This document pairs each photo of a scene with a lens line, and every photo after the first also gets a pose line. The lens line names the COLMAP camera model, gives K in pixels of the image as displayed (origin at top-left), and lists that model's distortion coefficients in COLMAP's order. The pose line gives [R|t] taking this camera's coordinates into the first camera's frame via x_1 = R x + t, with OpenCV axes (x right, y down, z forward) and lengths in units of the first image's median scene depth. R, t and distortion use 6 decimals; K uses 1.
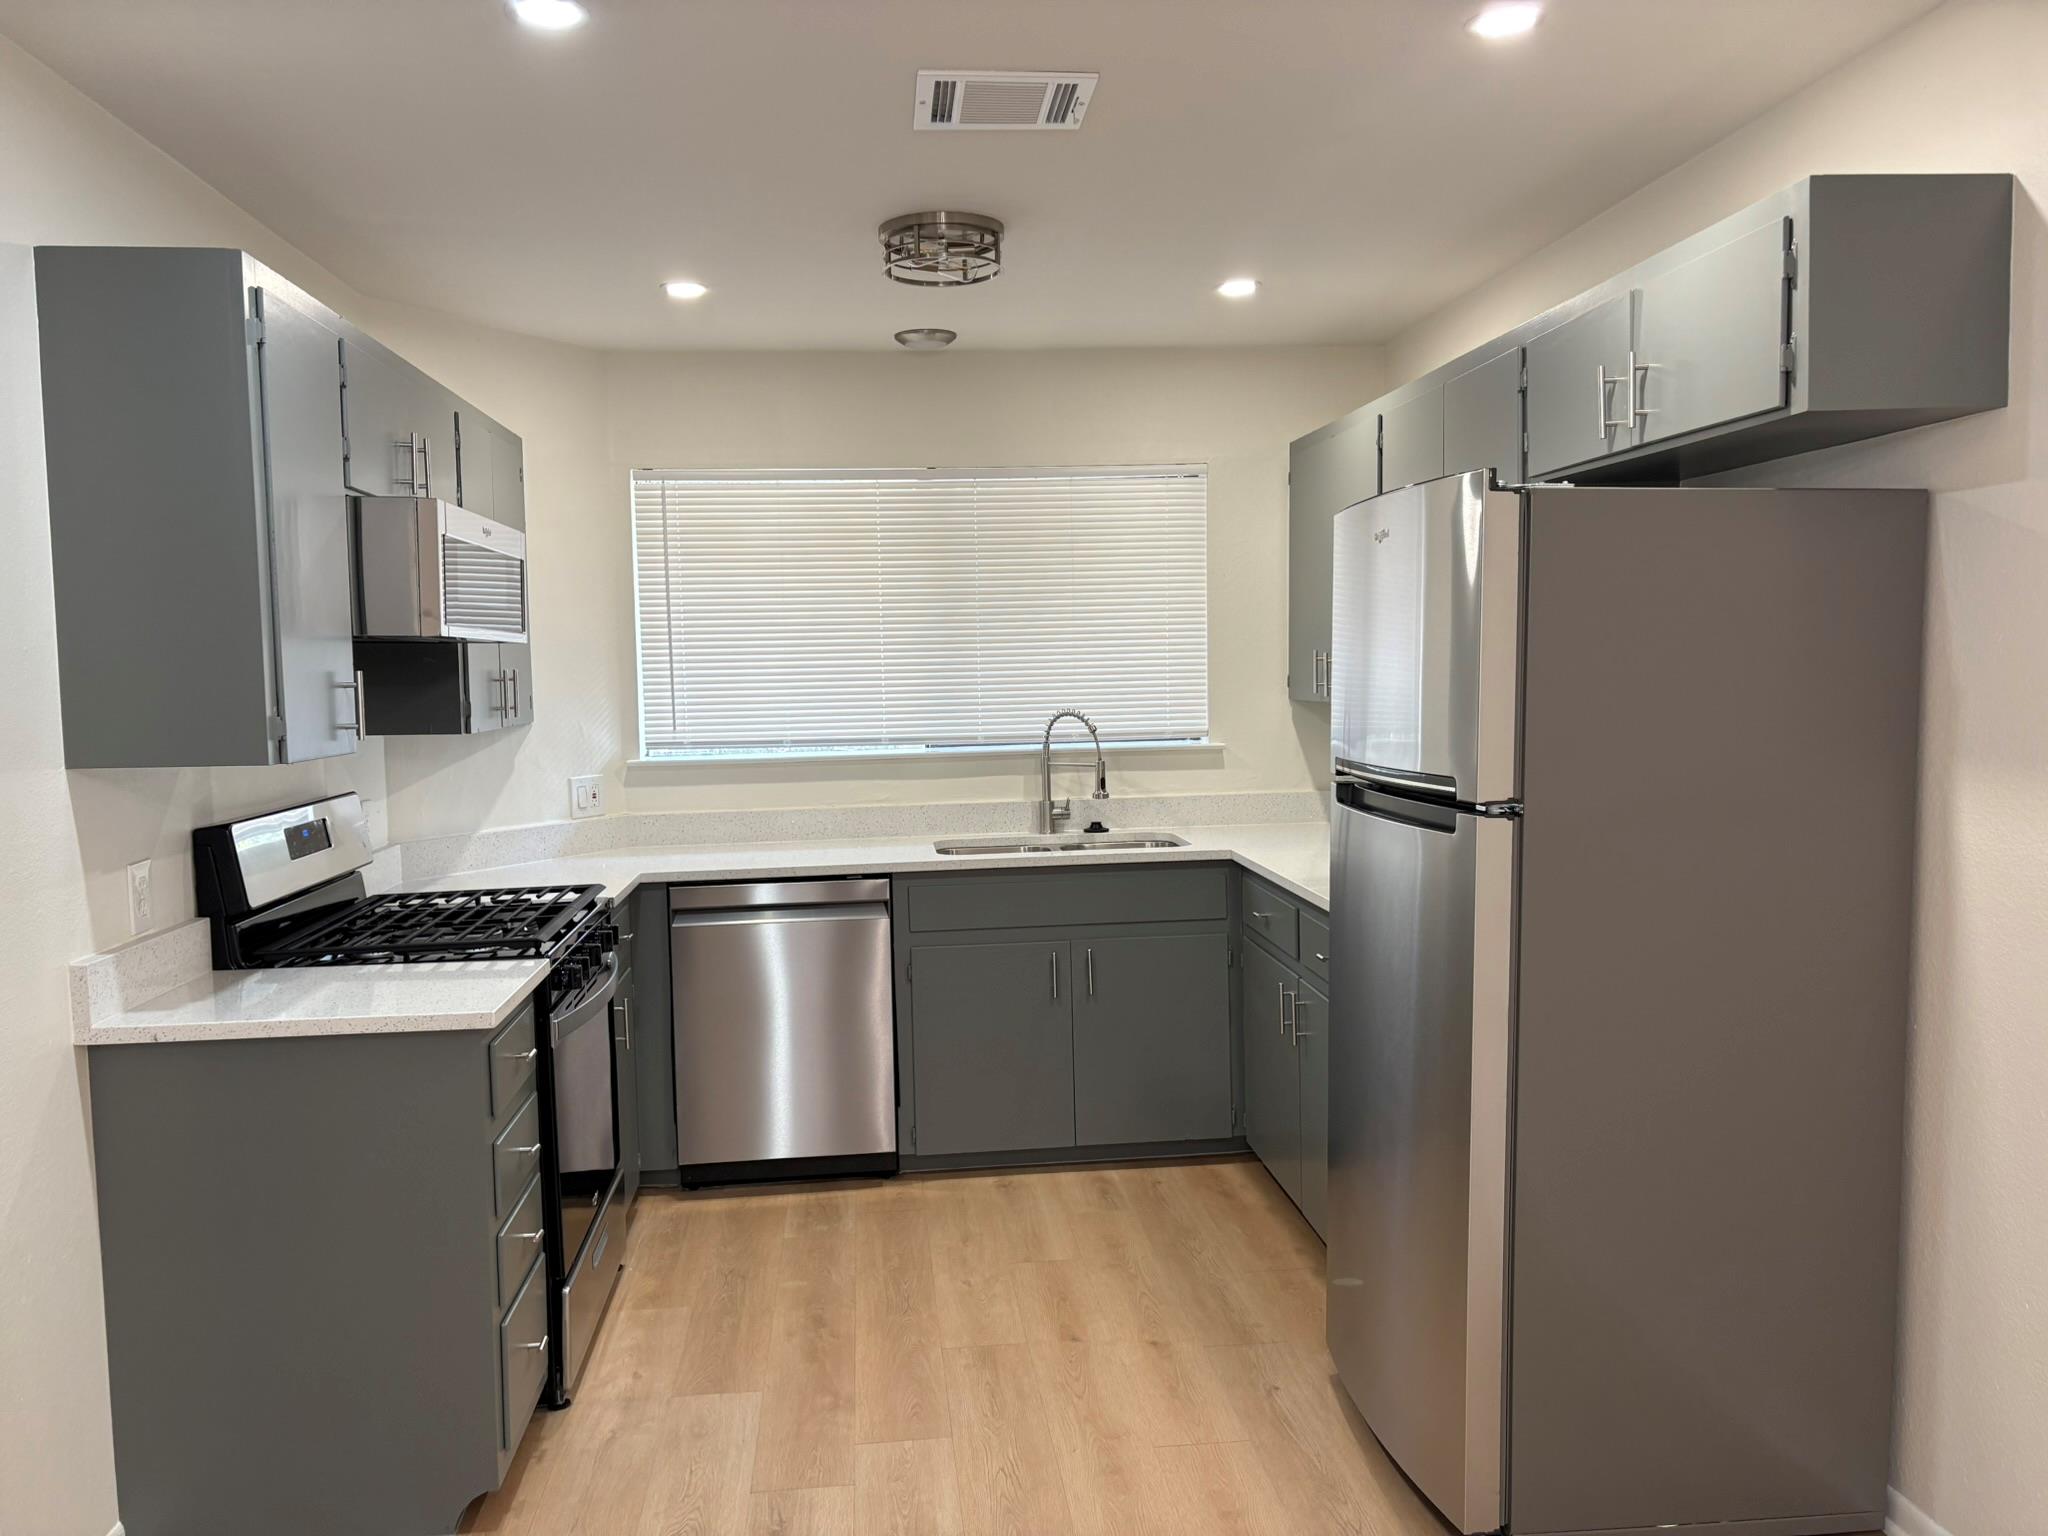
lens RADIAL K [[1557.2, 0, 1030.4], [0, 1557.2, 779.9], [0, 0, 1]] dist [0.163373, -0.203252]
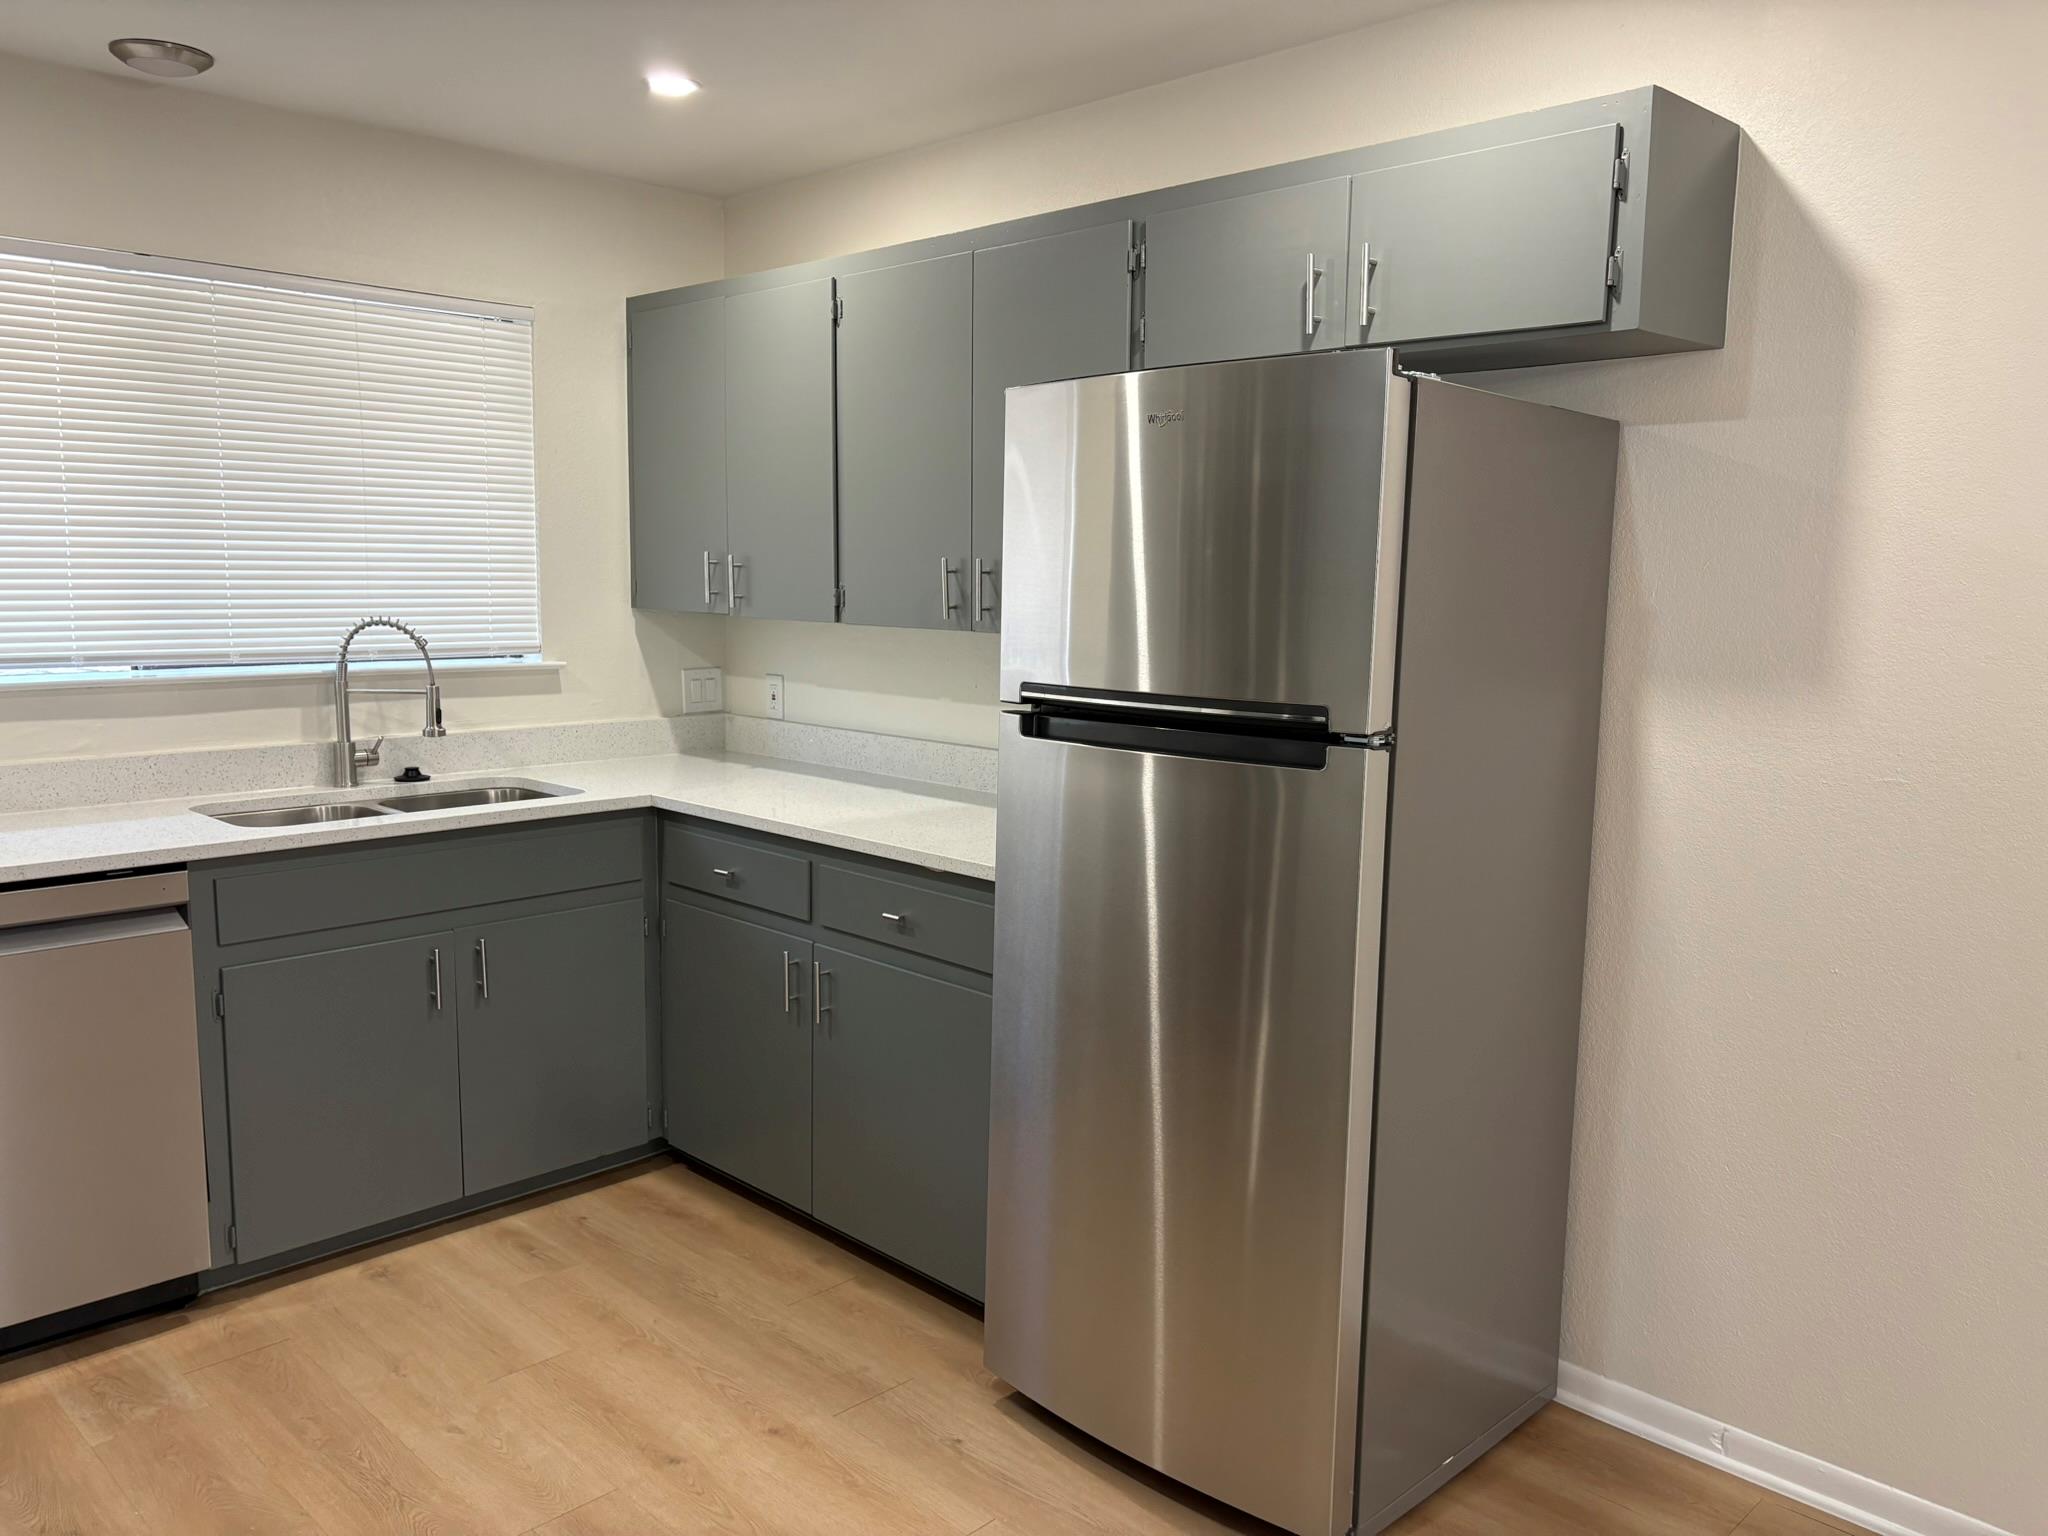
lens RADIAL K [[1537.7, 0, 1051.4], [0, 1537.7, 768.5], [0, 0, 1]] dist [0.070702, -0.073201]
pose [[0.772430, -0.049010, 0.633206, -0.219311], [0.018047, 0.998309, 0.055253, -0.009368], [-0.634843, -0.031251, 0.772009, 0.251197]]
